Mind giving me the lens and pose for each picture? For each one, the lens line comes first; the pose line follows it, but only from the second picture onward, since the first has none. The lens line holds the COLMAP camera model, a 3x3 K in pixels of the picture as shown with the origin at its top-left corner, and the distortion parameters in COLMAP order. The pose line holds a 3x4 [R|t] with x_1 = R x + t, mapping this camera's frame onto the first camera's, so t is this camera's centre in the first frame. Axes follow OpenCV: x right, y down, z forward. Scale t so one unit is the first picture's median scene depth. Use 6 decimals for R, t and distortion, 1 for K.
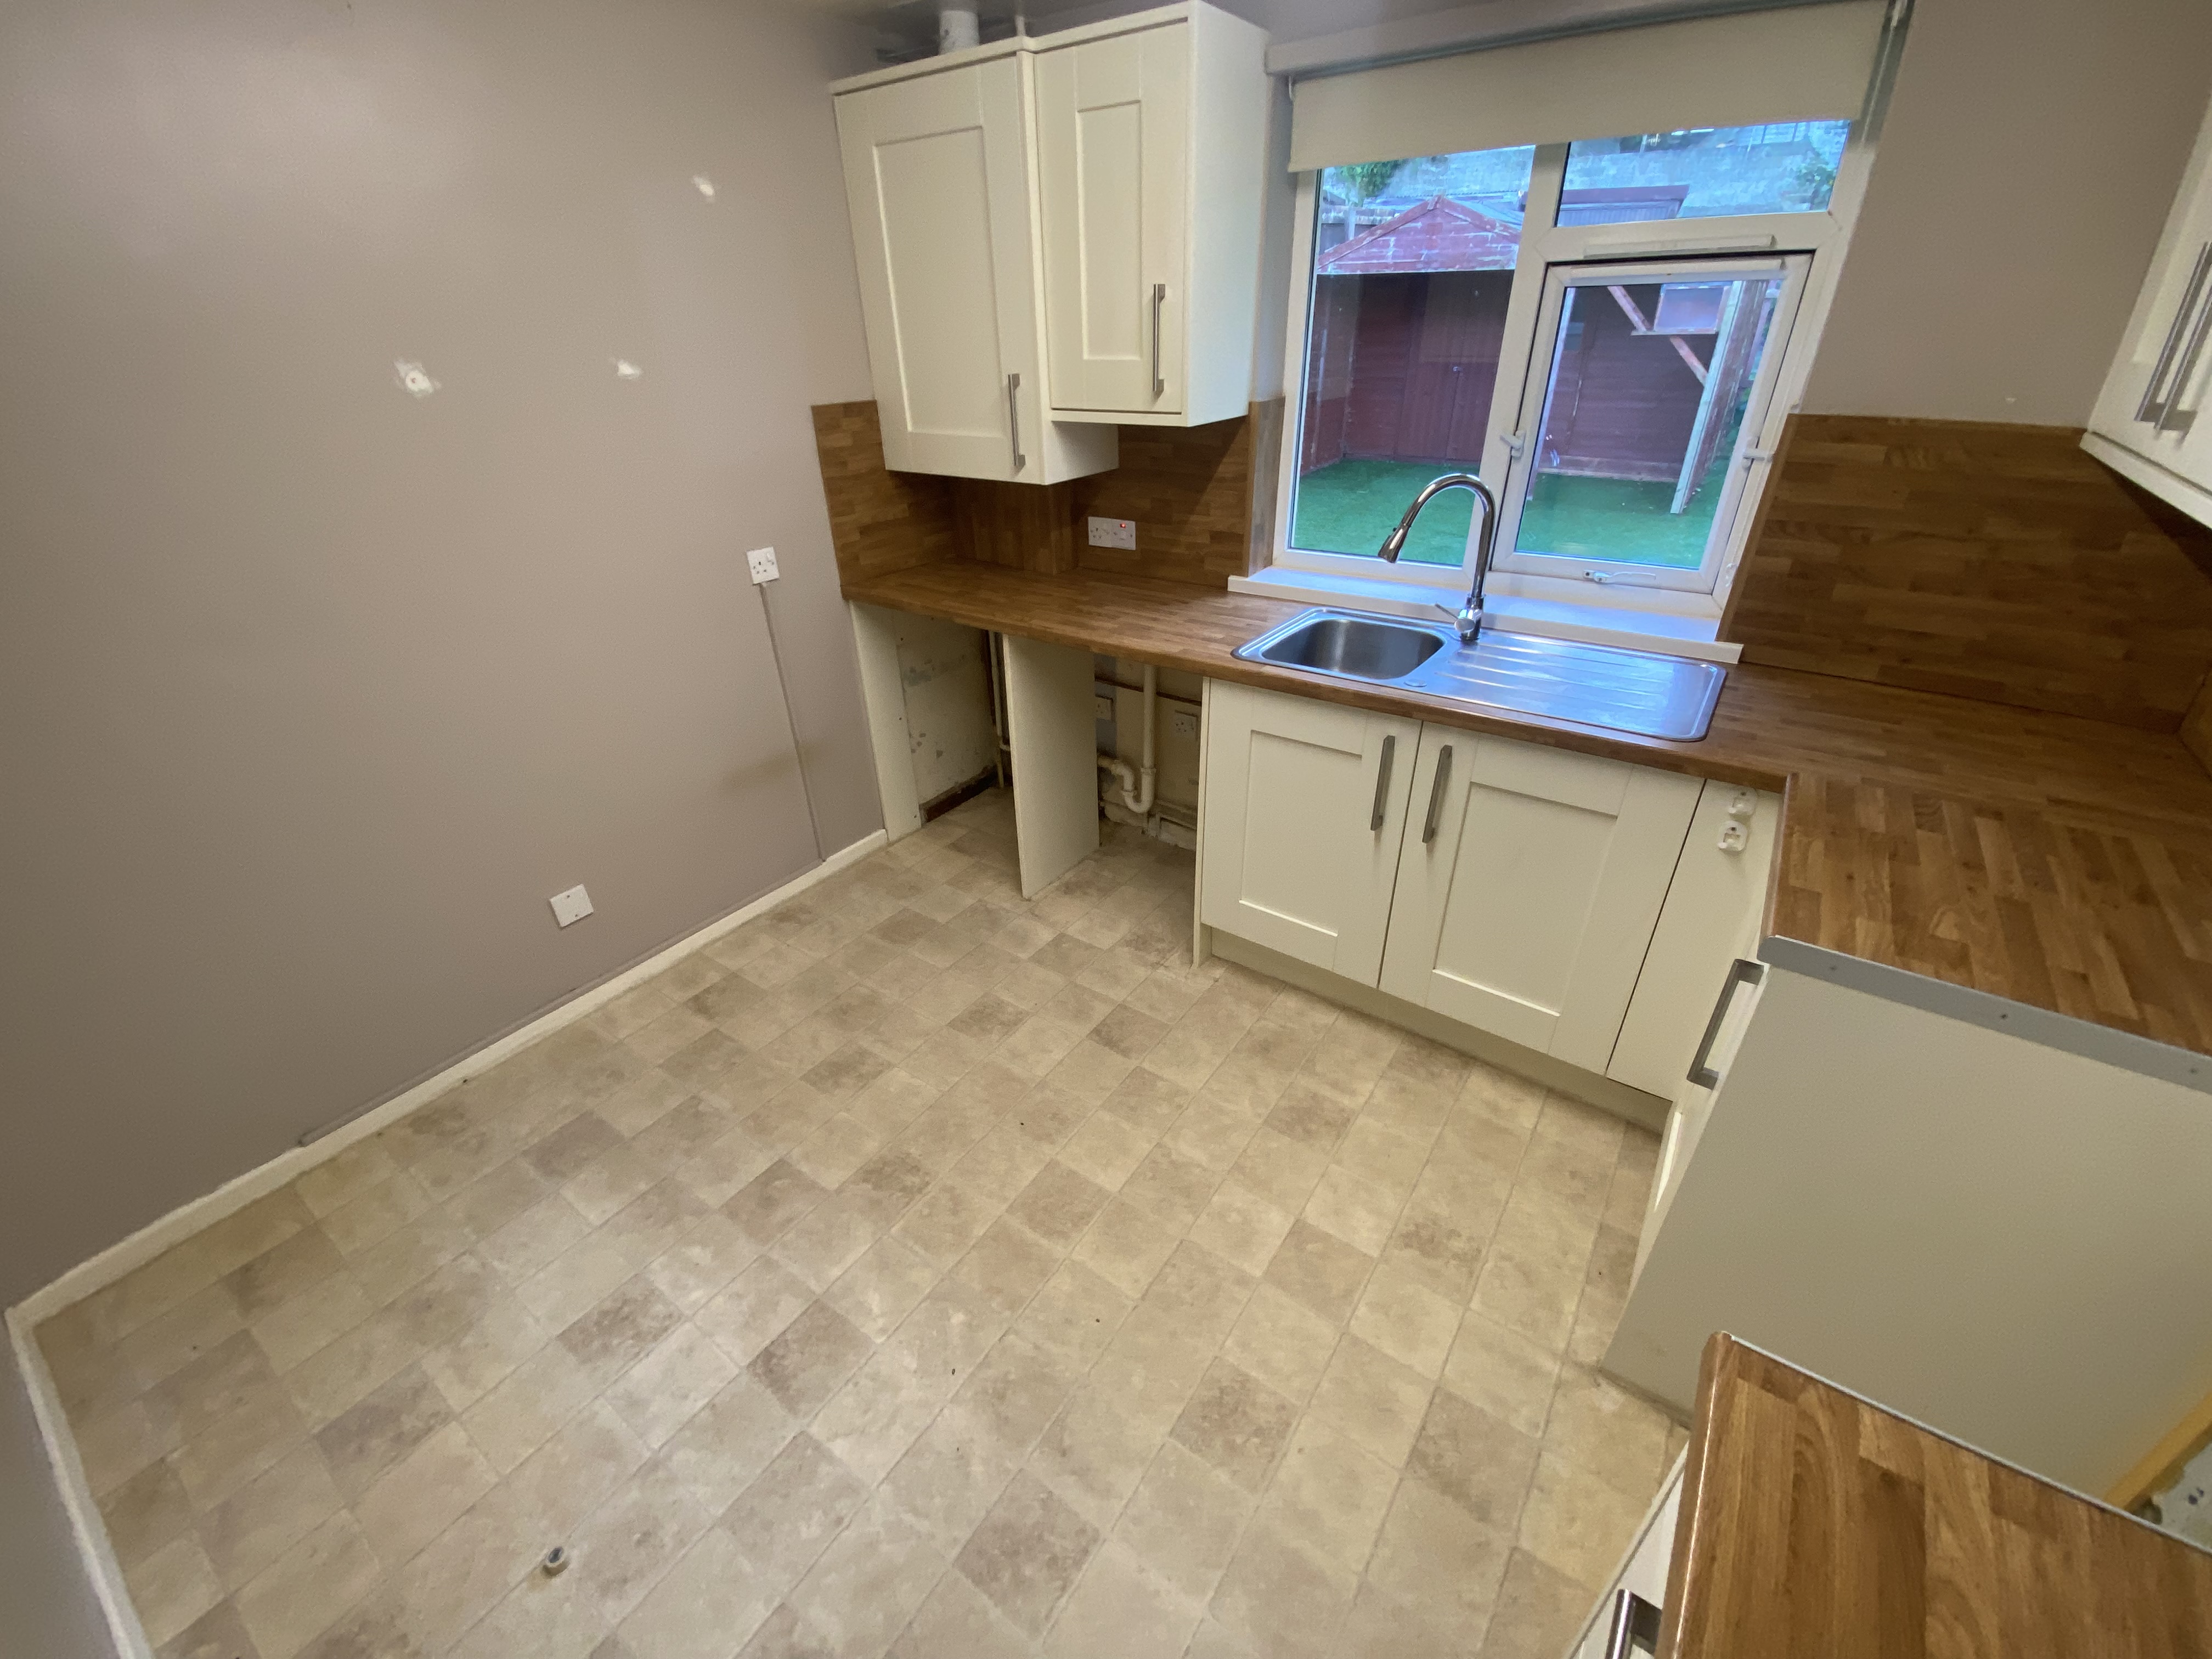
lens RADIAL K [[906.1, 0, 1103.8], [0, 906.1, 810.5], [0, 0, 1]] dist [0.046886, -0.033564]
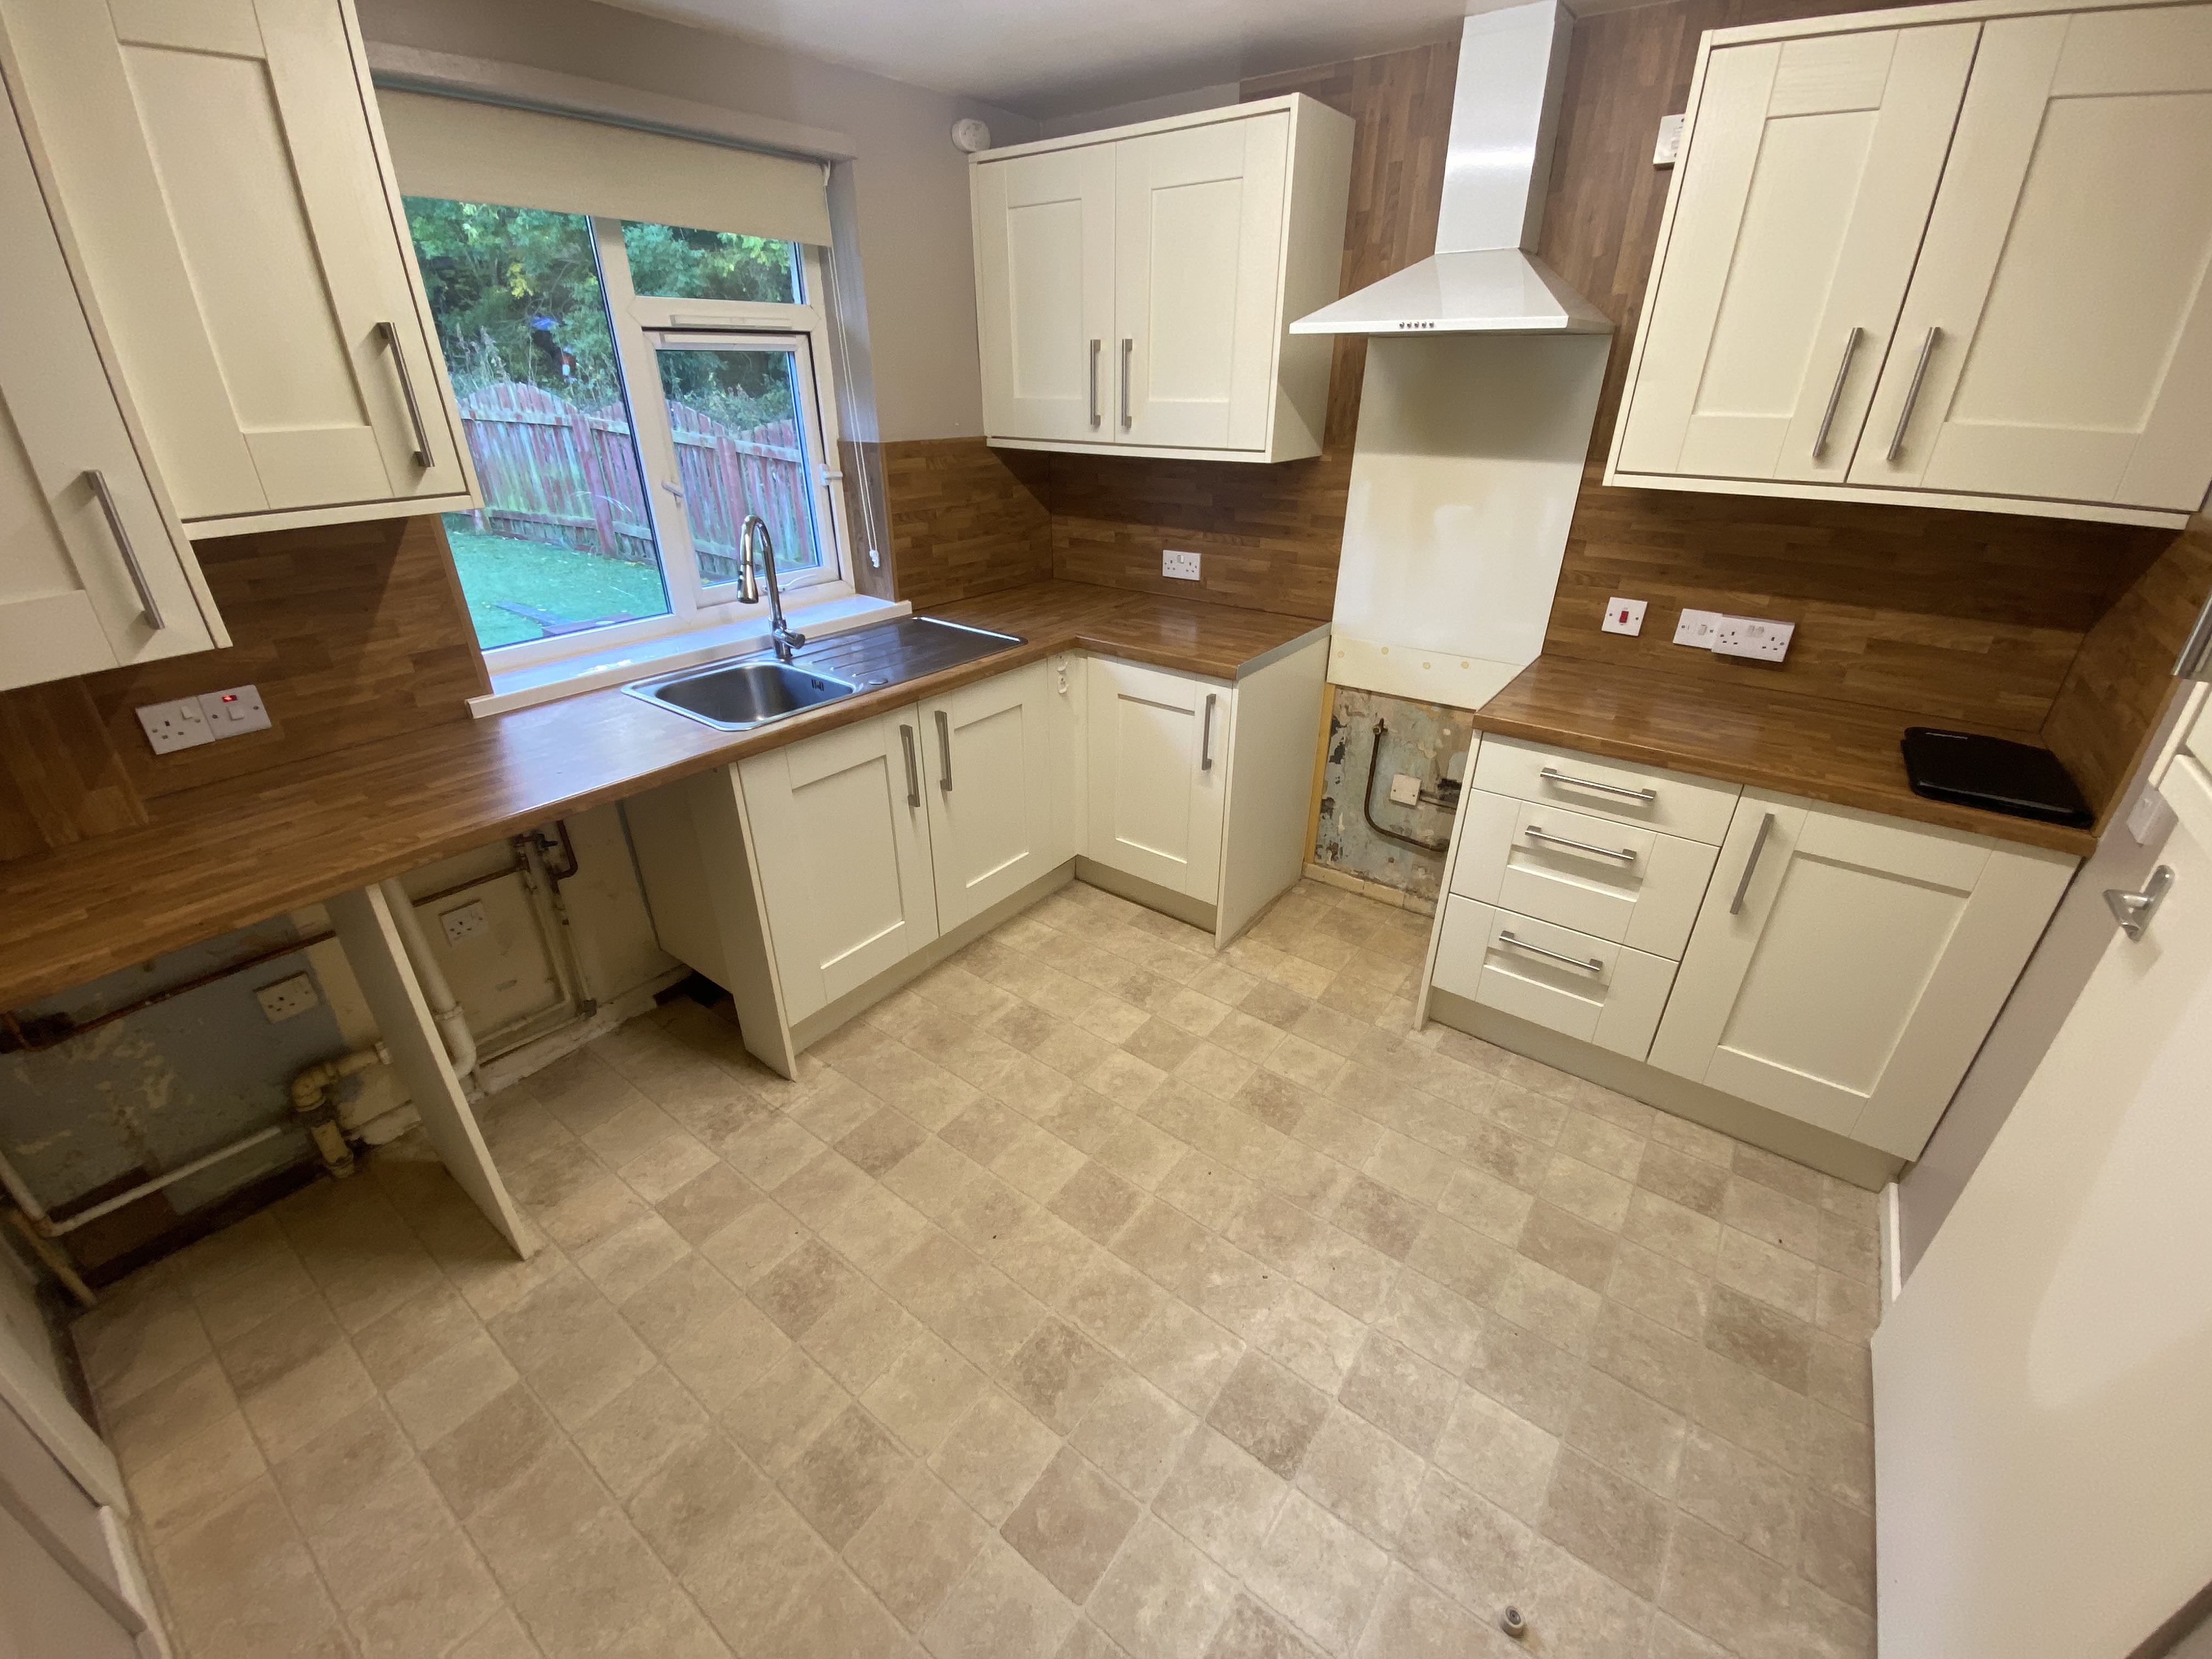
lens RADIAL K [[900.4, 0, 1099.0], [0, 900.4, 822.6], [0, 0, 1]] dist [0.056025, -0.042602]
pose [[0.024247, -0.424081, 0.905300, -0.794436], [0.471396, 0.803421, 0.363731, -0.288652], [-0.881588, 0.417936, 0.219391, 0.584644]]
